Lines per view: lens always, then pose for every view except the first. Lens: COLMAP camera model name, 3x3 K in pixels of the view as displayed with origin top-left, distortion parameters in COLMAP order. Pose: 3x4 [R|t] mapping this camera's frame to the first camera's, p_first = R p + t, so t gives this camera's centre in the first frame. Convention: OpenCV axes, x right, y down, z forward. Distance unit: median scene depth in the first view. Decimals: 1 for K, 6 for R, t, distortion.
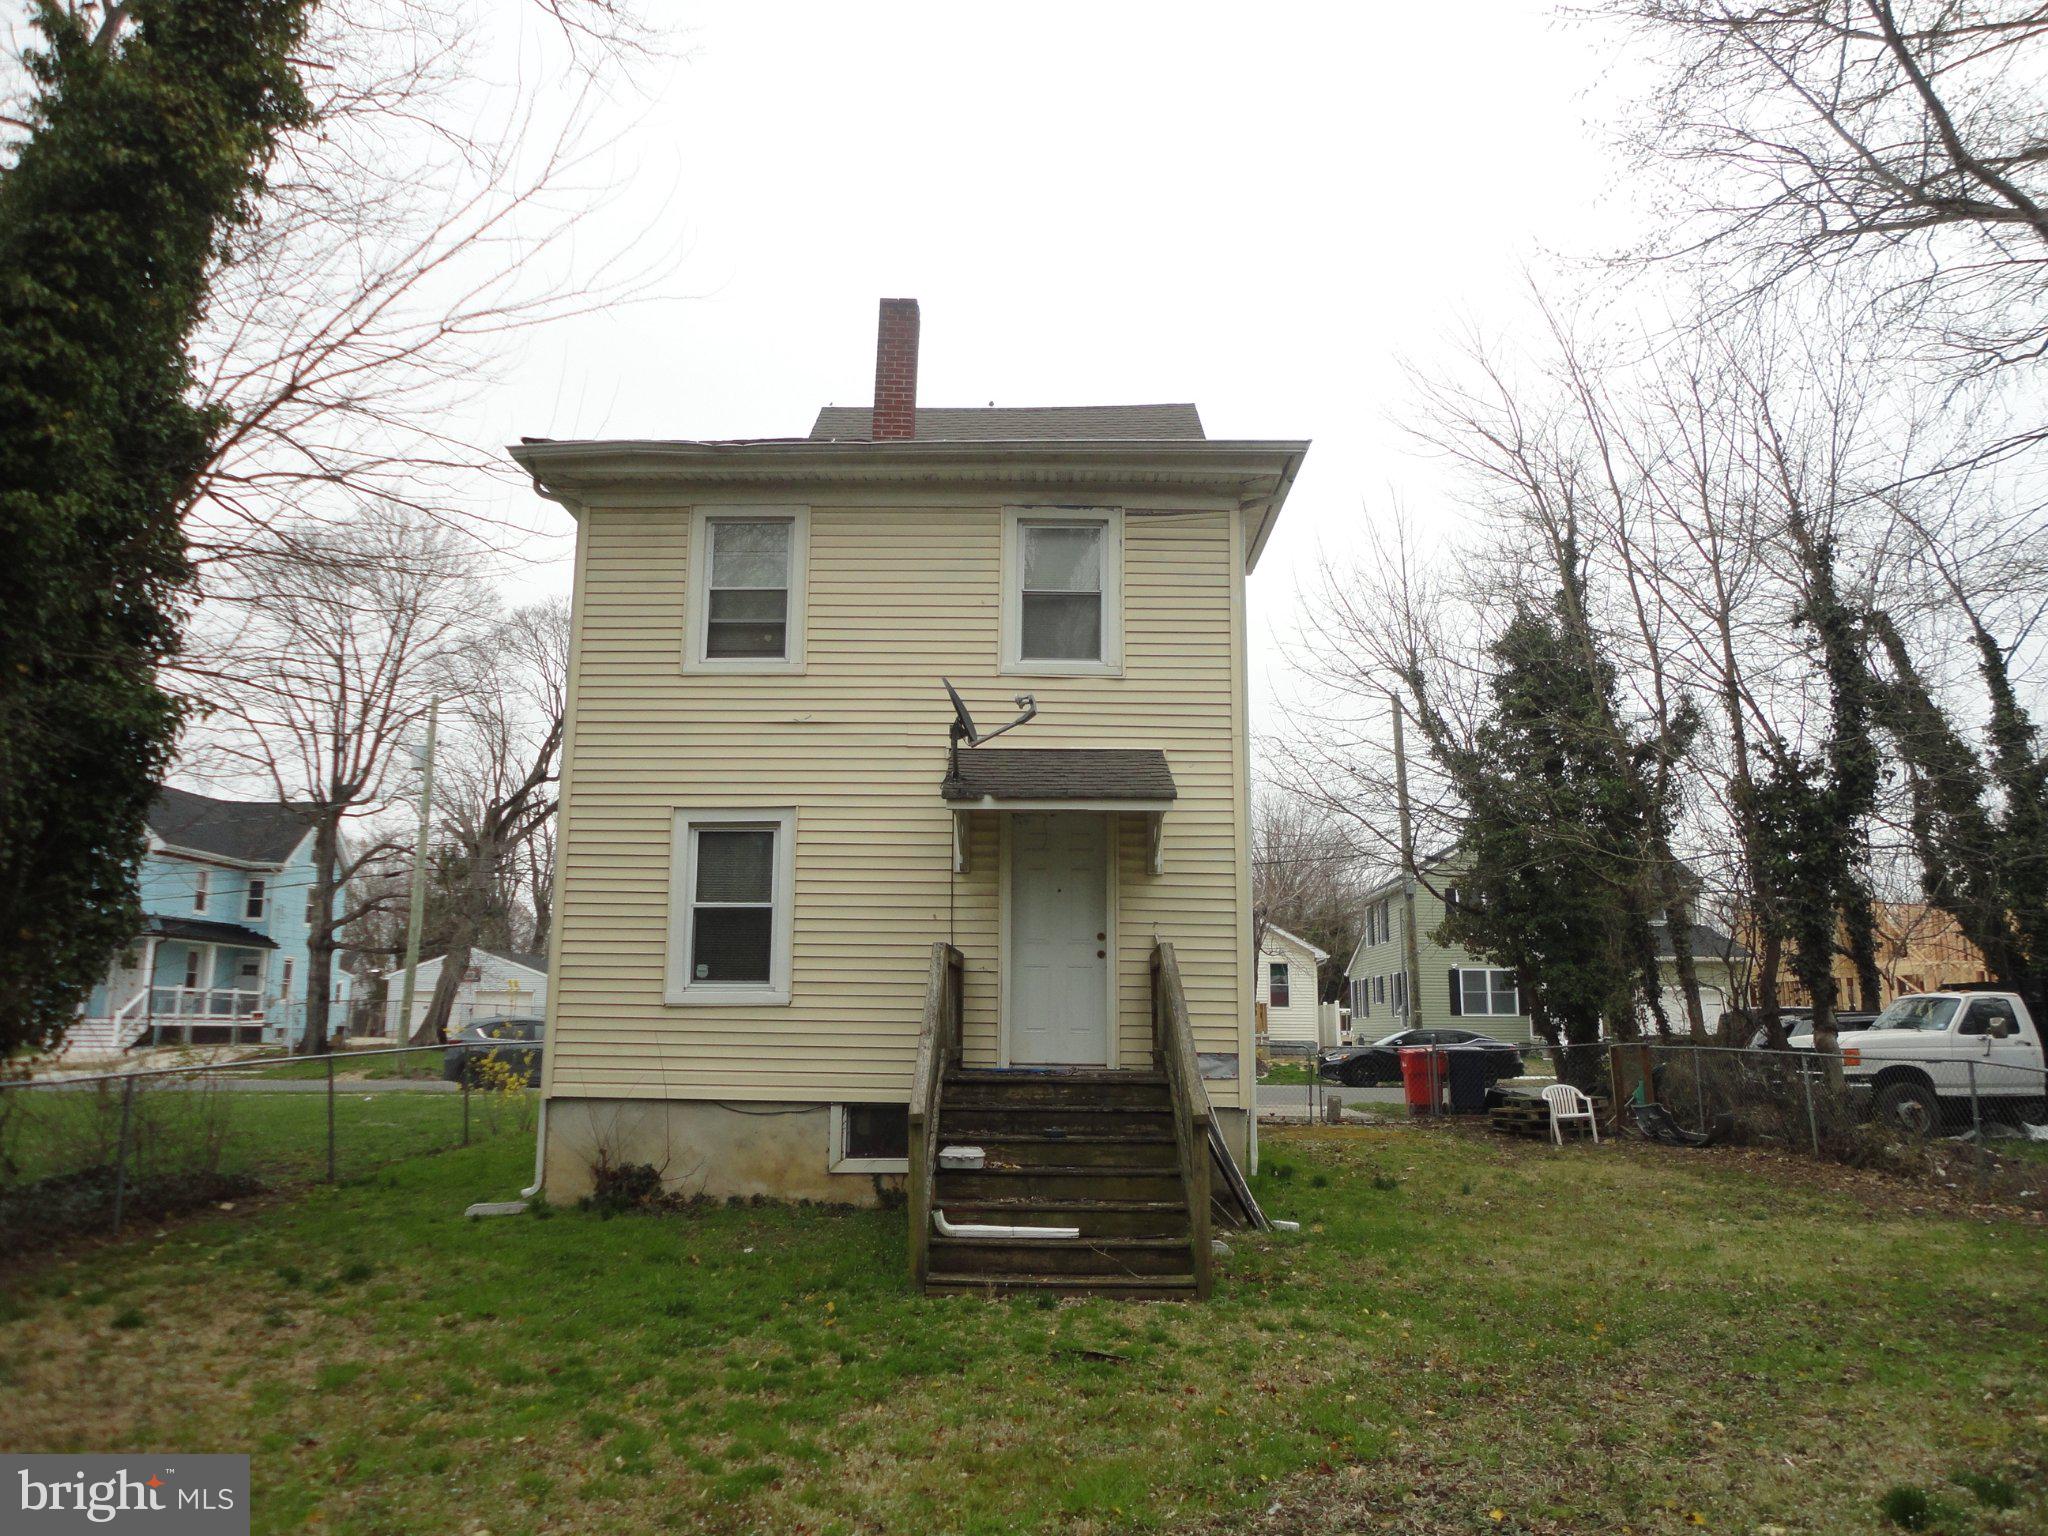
lens RADIAL K [[1479.8, 0, 1024.0], [0, 1479.8, 768.0], [0, 0, 1]] dist [-0.006815, 0.008016]
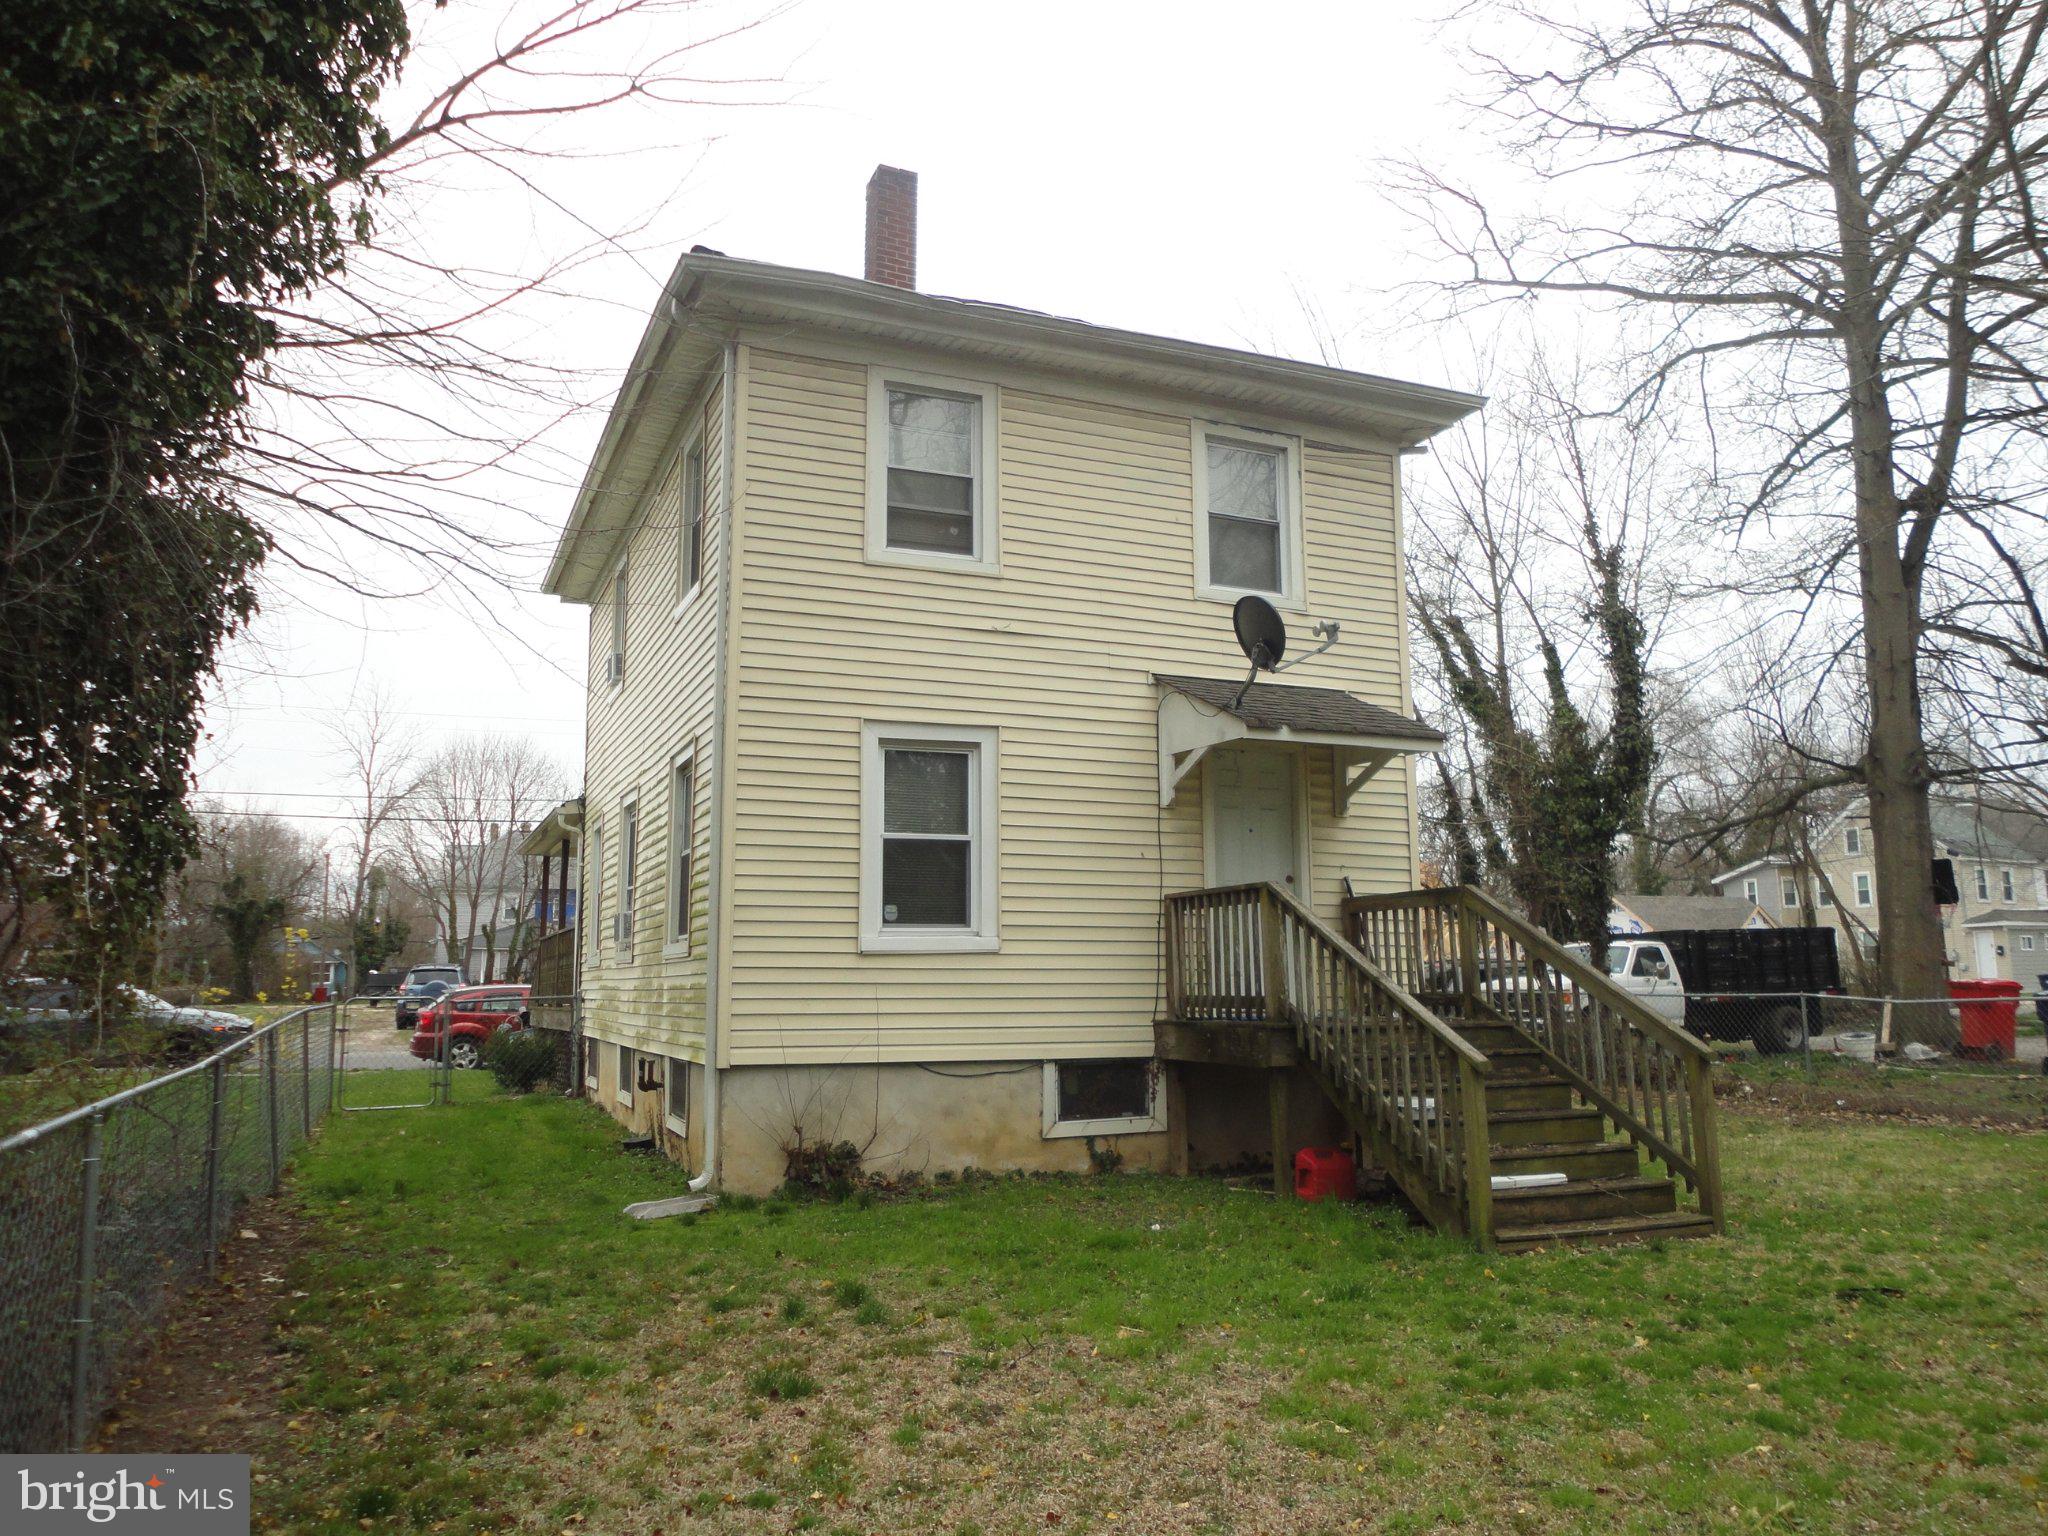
lens RADIAL K [[1479.8, 0, 1024.0], [0, 1479.8, 768.0], [0, 0, 1]] dist [-0.006815, 0.008016]
pose [[0.909262, 0.046897, 0.413574, -0.507977], [-0.058370, 0.998180, 0.015142, 0.036640], [-0.412111, -0.037908, 0.910345, 0.195215]]
